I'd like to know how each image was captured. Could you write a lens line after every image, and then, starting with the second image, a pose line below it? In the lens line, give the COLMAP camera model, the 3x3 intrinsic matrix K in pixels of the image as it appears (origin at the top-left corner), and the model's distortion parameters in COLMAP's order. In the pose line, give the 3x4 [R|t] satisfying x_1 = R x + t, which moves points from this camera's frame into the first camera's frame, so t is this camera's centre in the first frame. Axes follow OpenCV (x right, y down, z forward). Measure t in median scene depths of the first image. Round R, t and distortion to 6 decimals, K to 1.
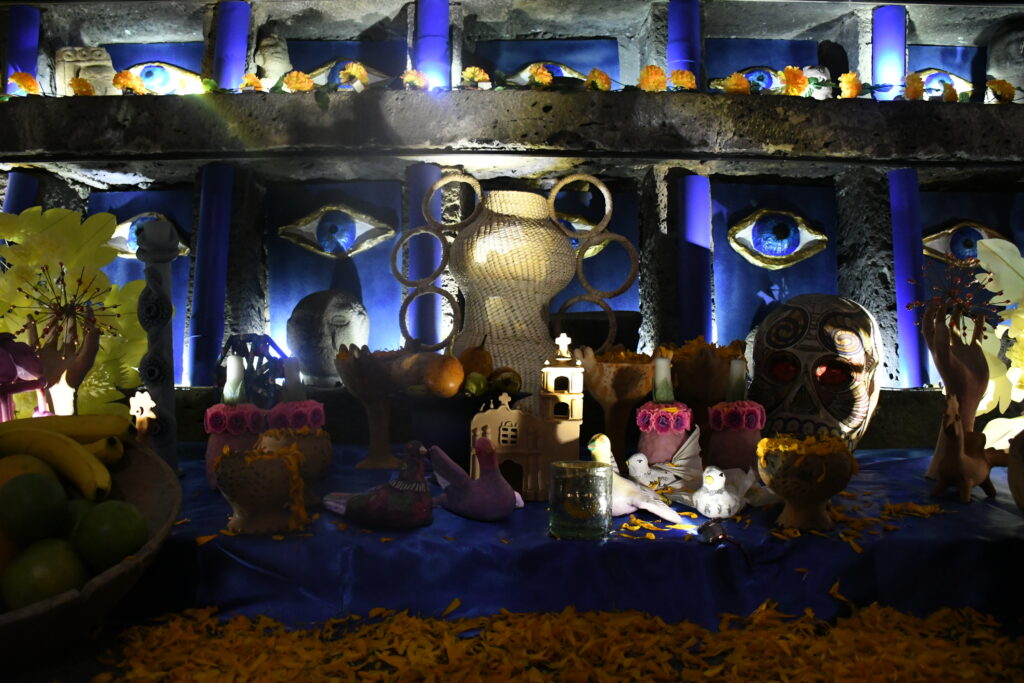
lens RADIAL K [[804.3, 0, 512.0], [0, 804.3, 341.5], [0, 0, 1]] dist [0.000787, -0.056177]
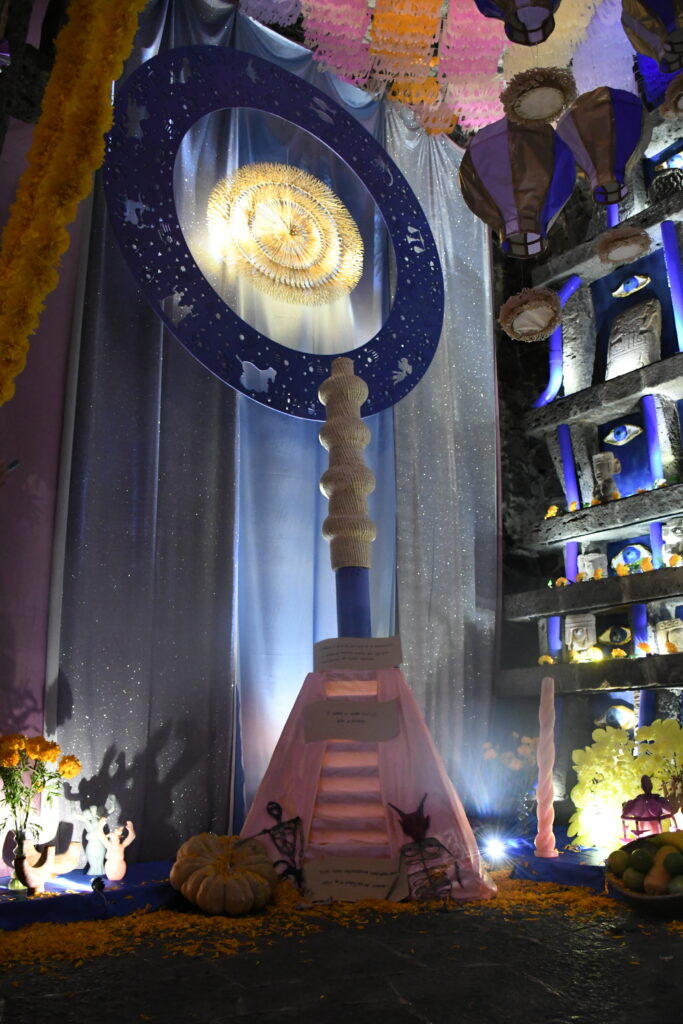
lens RADIAL K [[804.3, 0, 341.5], [0, 804.3, 512.0], [0, 0, 1]] dist [0.000787, -0.056177]
pose [[0.631346, -0.212348, -0.745862, 0.603169], [-0.004727, 0.960709, -0.277517, -0.118529], [0.775487, 0.178735, 0.605536, -1.086449]]
